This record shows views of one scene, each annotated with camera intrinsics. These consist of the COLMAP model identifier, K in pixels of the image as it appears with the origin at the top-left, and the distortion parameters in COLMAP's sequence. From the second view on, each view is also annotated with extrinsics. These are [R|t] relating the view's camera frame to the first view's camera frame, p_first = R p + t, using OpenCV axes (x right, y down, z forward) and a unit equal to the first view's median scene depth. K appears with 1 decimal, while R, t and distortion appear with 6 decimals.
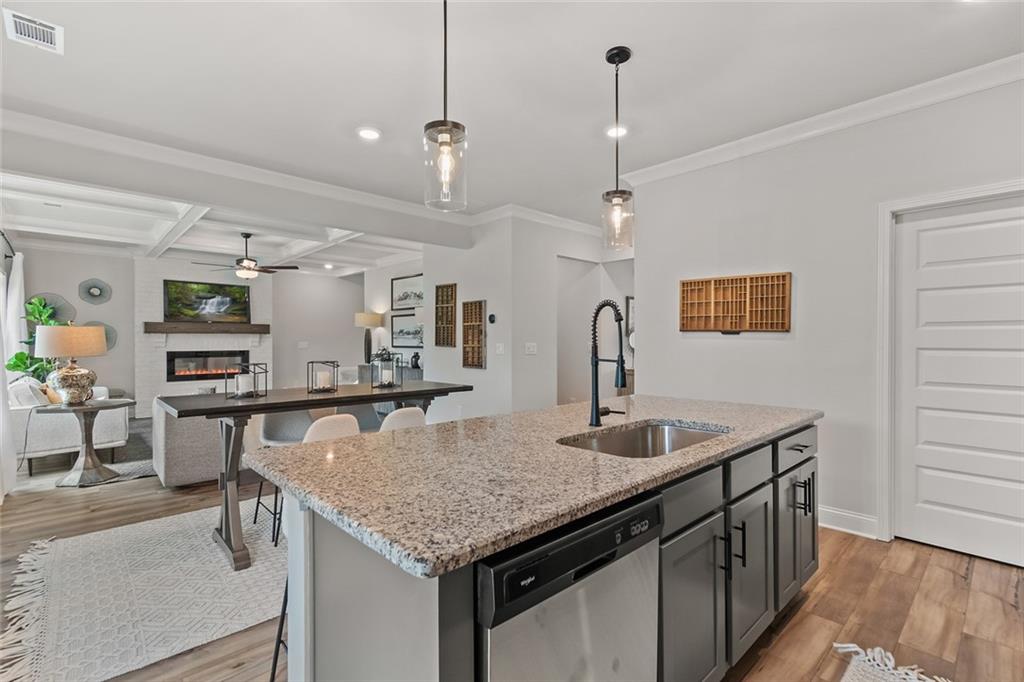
lens RADIAL K [[471.4, 0, 514.3], [0, 471.4, 339.3], [0, 0, 1]] dist [0.002328, 0.000613]
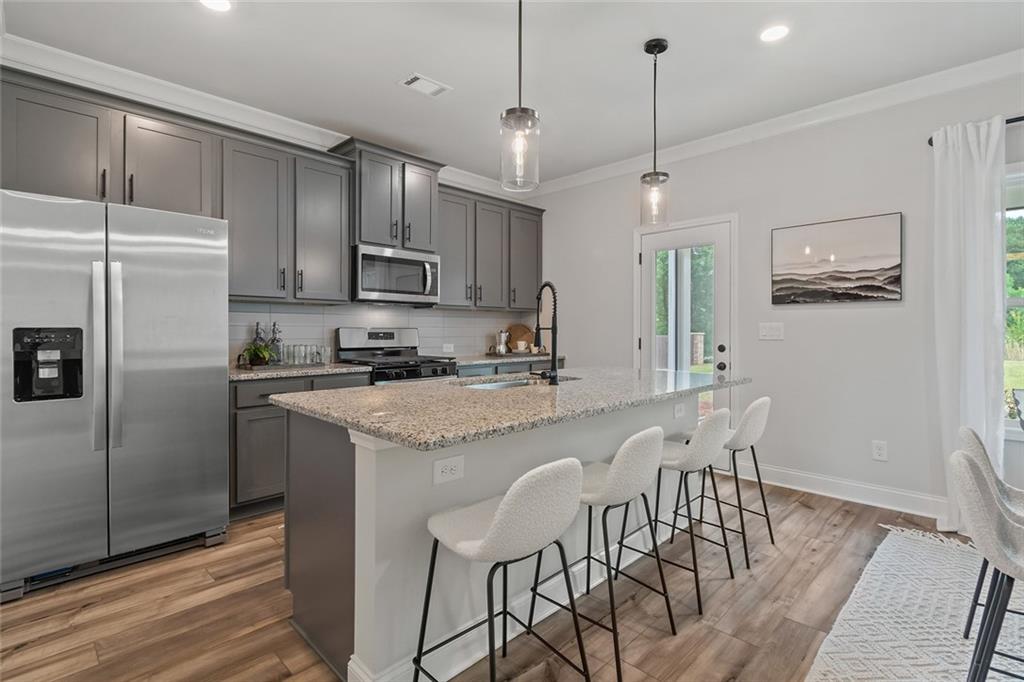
lens RADIAL K [[482.7, 0, 512.6], [0, 482.7, 331.7], [0, 0, 1]] dist [0.002827, -0.000226]
pose [[-0.999378, -0.002611, -0.035177, 0.180710], [-0.002795, 0.999983, 0.005189, 0.024974], [0.035163, 0.005284, -0.999368, 1.238879]]
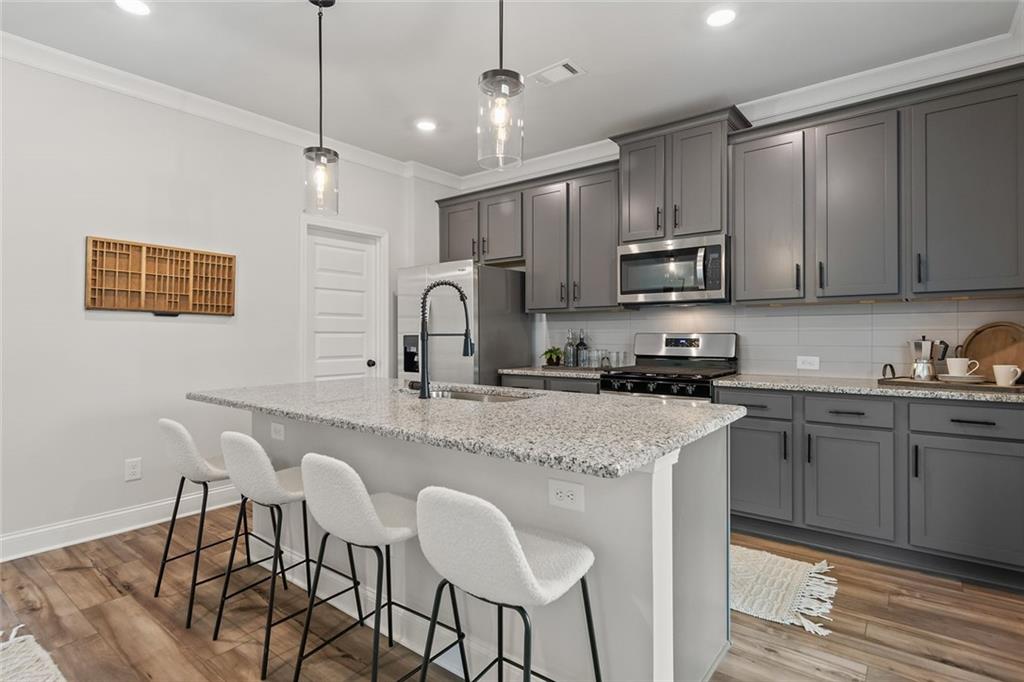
lens RADIAL K [[519.2, 0, 514.8], [0, 519.2, 335.2], [0, 0, 1]] dist [-0.001604, -0.000789]
pose [[-0.152992, -0.000784, 0.988227, -0.550647], [0.002816, 0.999995, 0.001230, 0.024307], [-0.988223, 0.002971, -0.152989, 0.553645]]
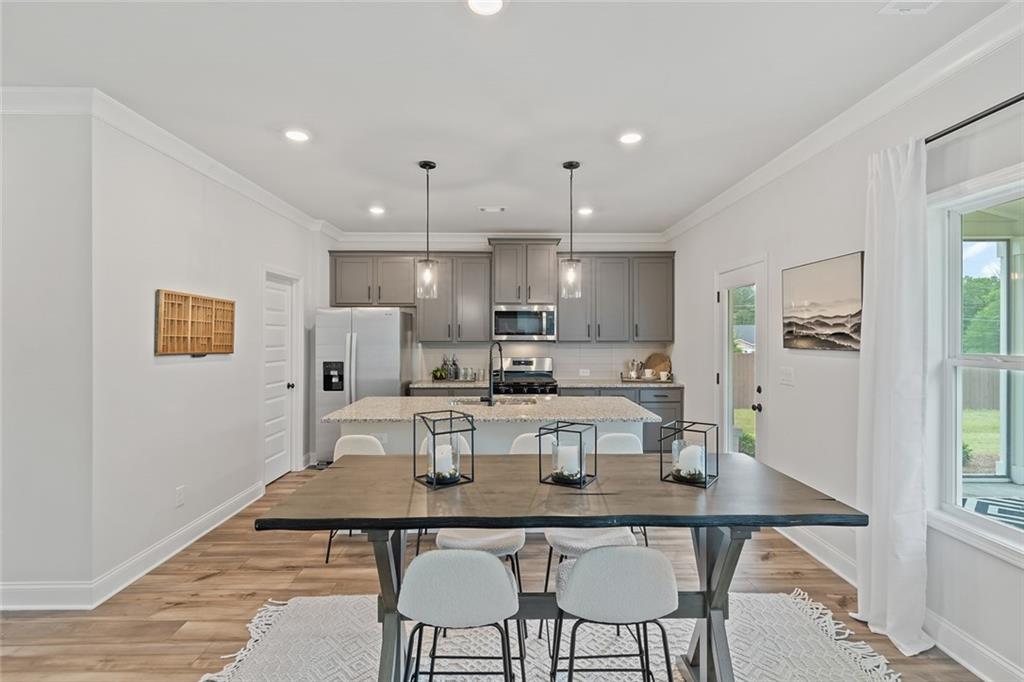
lens RADIAL K [[471.4, 0, 514.3], [0, 471.4, 339.3], [0, 0, 1]] dist [0.002328, 0.000613]
pose [[-0.738918, -0.004485, 0.673781, -0.652735], [-0.000152, 0.999979, 0.006489, -0.053661], [-0.673796, 0.004692, -0.738903, 1.311200]]
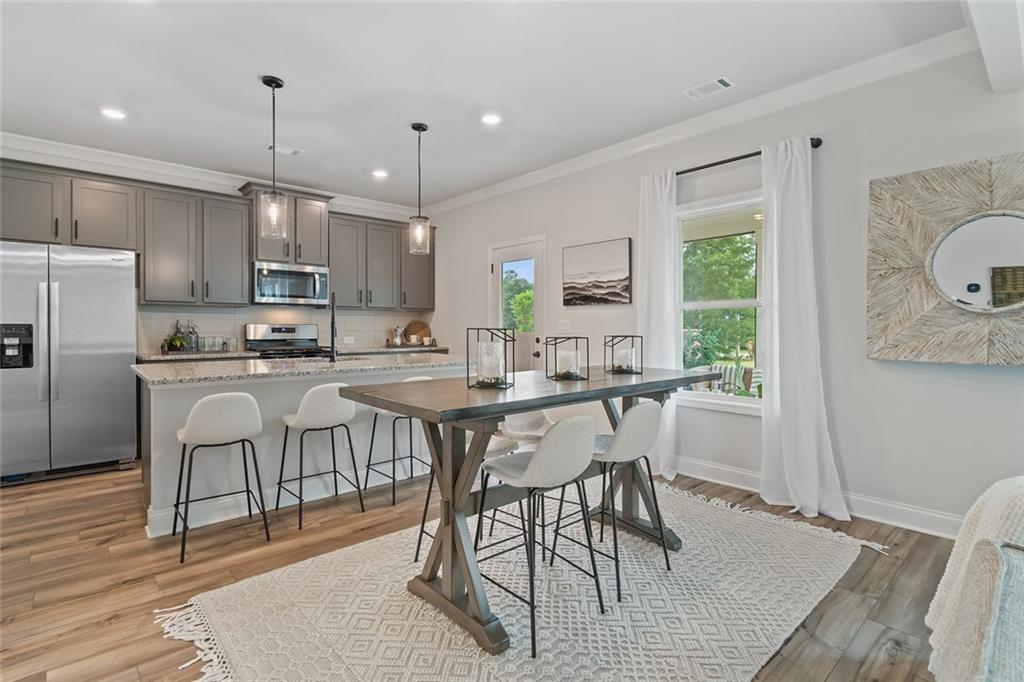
lens RADIAL K [[491.1, 0, 511.9], [0, 491.1, 328.9], [0, 0, 1]] dist [-0.000011, -0.000730]
pose [[-0.999666, -0.003280, 0.025644, -0.302638], [-0.003119, 0.999975, 0.006313, 0.025585], [-0.025664, 0.006231, -0.999651, 1.583107]]
